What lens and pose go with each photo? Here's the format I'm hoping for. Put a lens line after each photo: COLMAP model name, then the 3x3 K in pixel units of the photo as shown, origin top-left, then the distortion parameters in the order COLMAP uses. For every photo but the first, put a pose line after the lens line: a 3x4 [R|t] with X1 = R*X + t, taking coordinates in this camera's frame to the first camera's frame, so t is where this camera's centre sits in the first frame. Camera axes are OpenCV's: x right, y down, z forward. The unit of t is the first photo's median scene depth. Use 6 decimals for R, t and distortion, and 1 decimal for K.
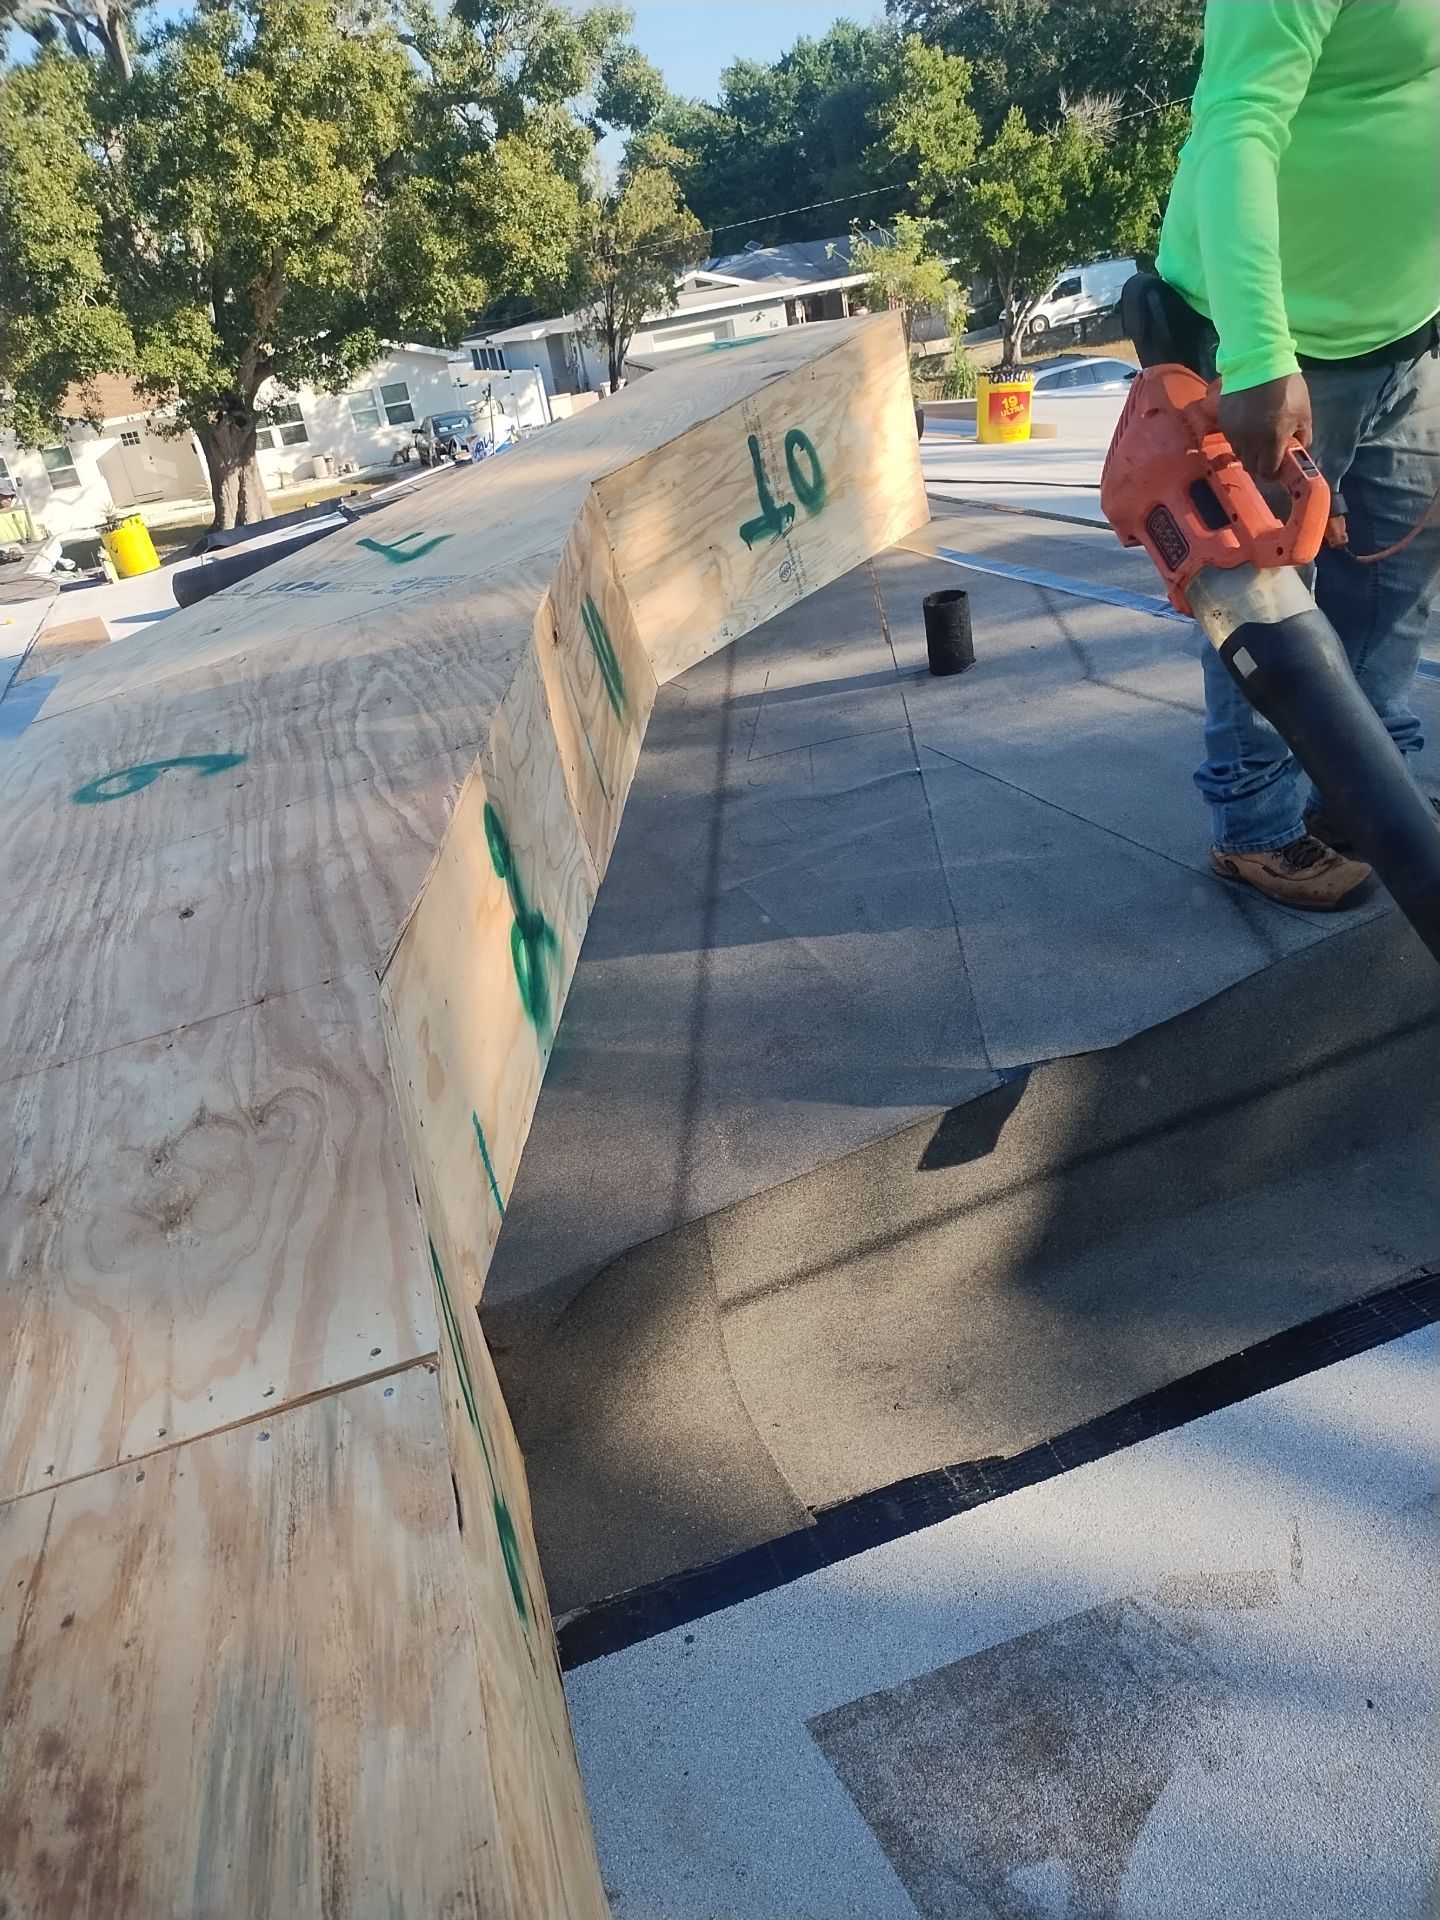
lens RADIAL K [[1445.0, 0, 727.2], [0, 1445.0, 947.8], [0, 0, 1]] dist [0.056796, -0.071459]
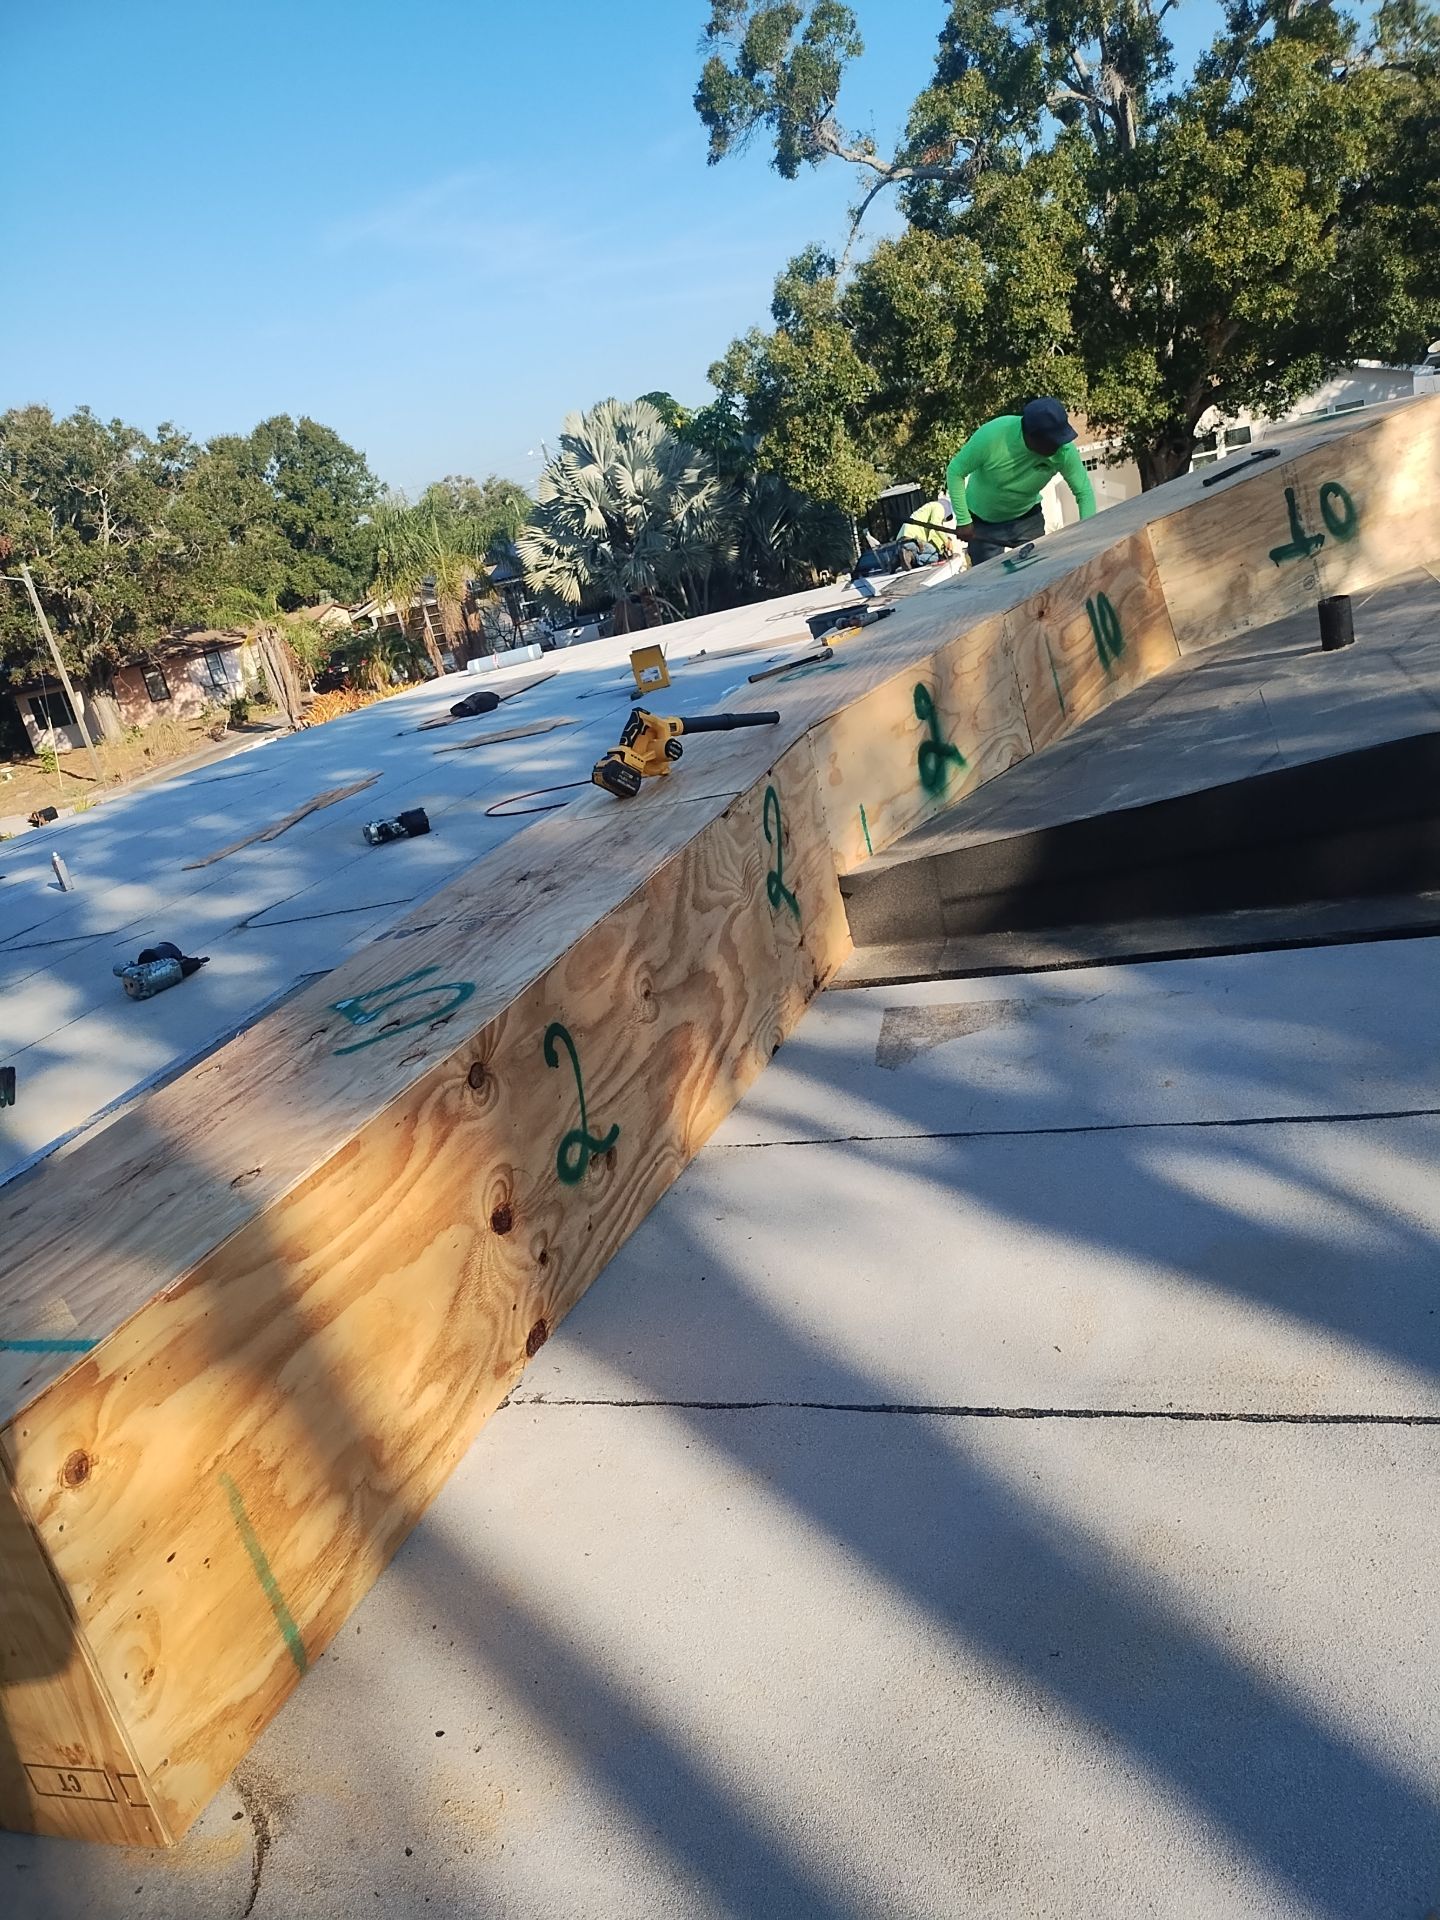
lens RADIAL K [[1445.0, 0, 708.5], [0, 1445.0, 956.7], [0, 0, 1]] dist [0.056796, -0.071459]
pose [[0.806482, 0.162349, -0.568532, 0.075570], [-0.165229, 0.985138, 0.046930, 0.021773], [0.567702, 0.056090, 0.821321, -0.080614]]
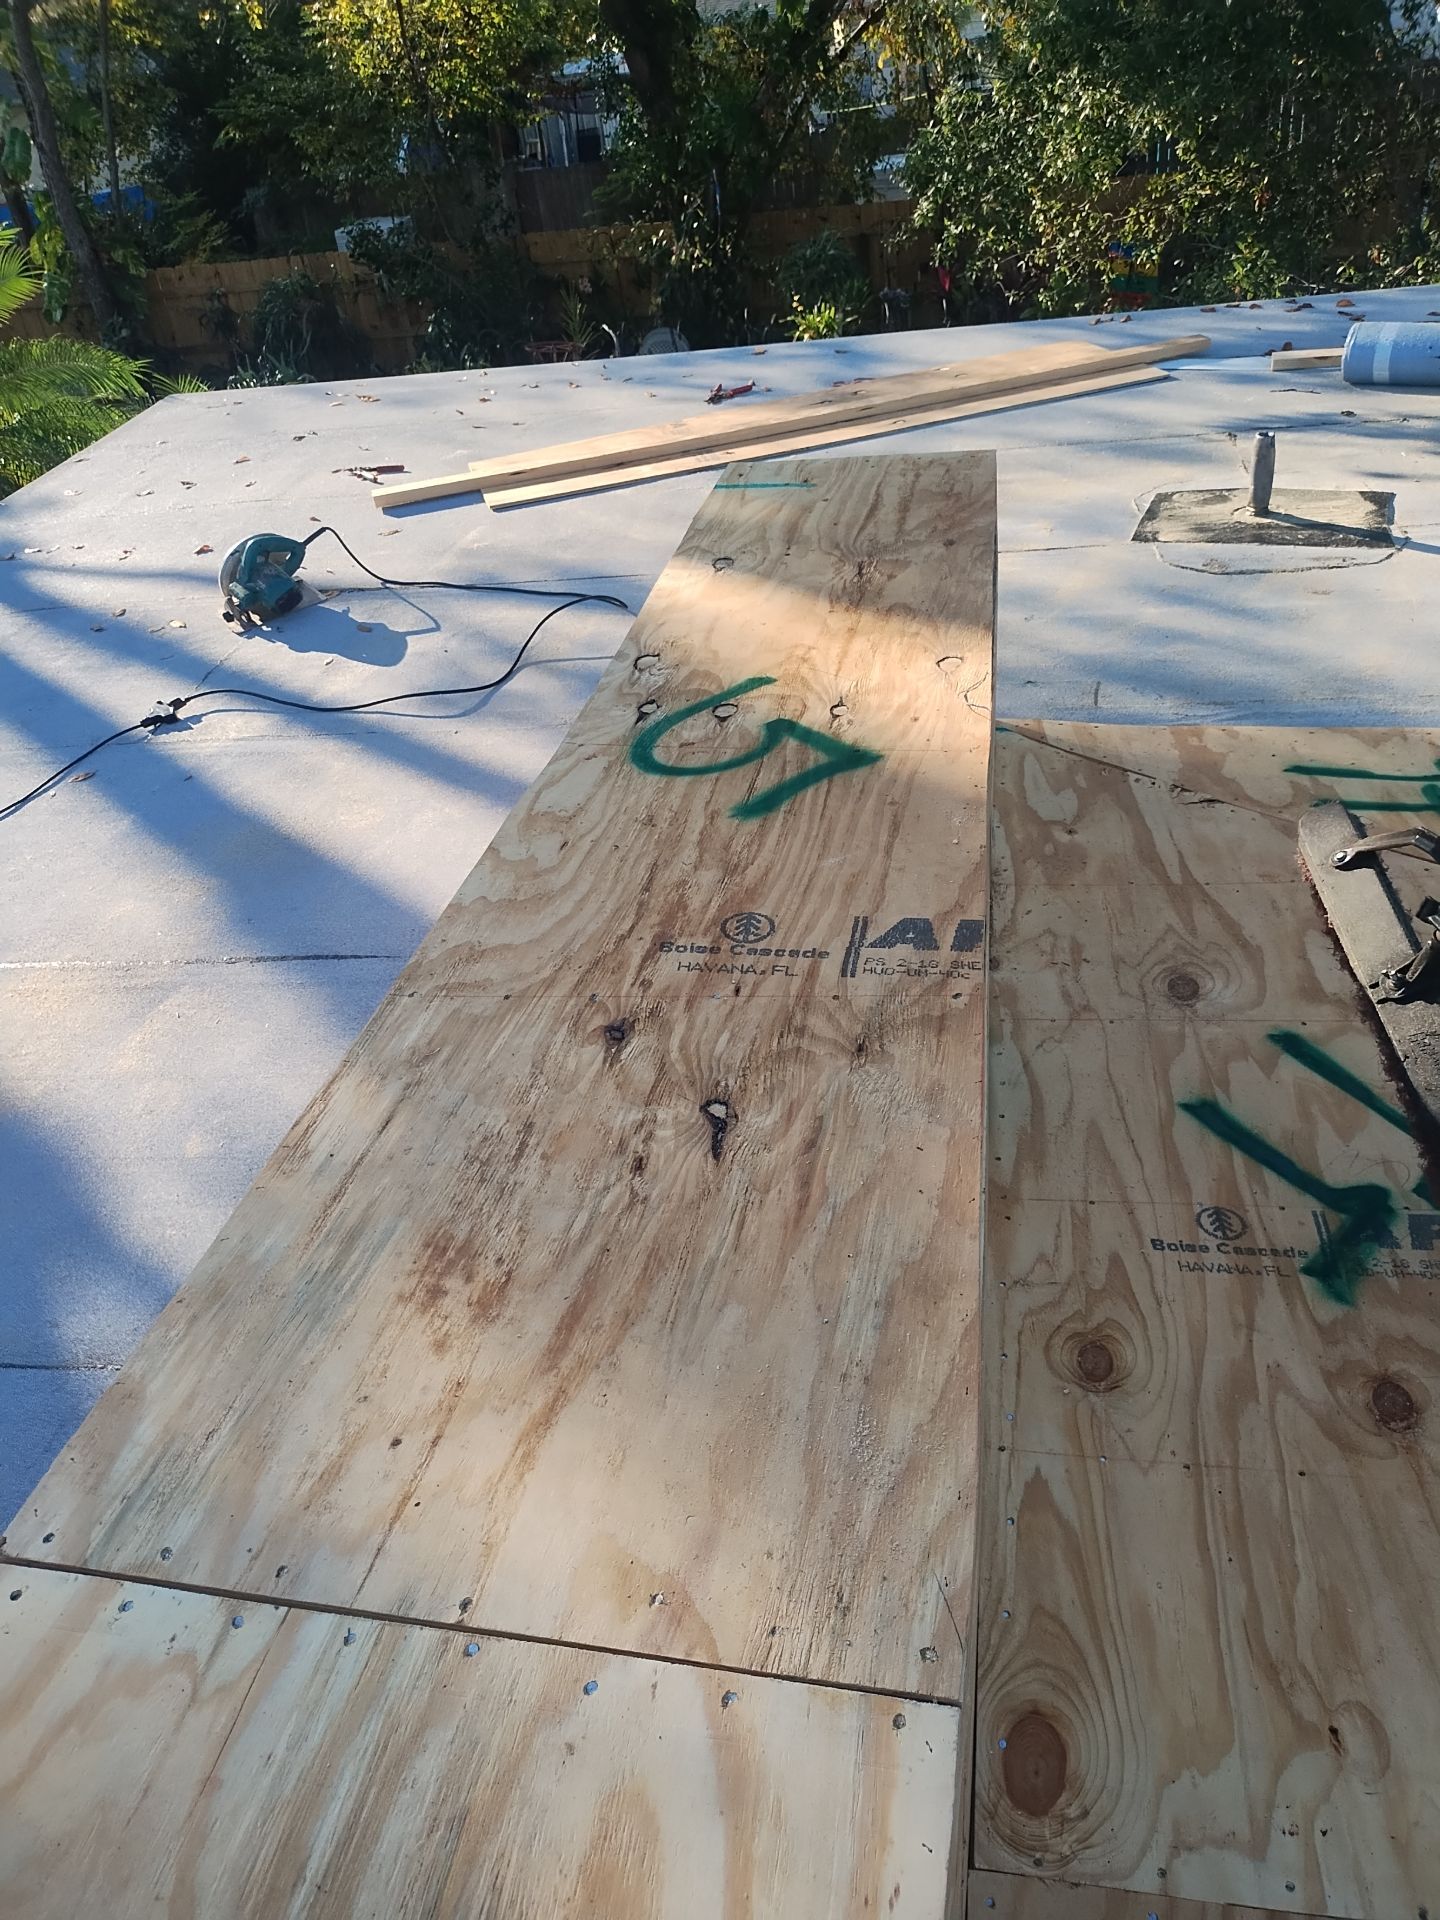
lens RADIAL K [[1445.0, 0, 726.3], [0, 1445.0, 951.4], [0, 0, 1]] dist [0.056796, -0.071459]
pose [[-0.851790, -0.048054, 0.521675, -0.044189], [0.424437, 0.520415, 0.740960, -0.016943], [-0.307094, 0.852560, -0.422888, 0.037857]]
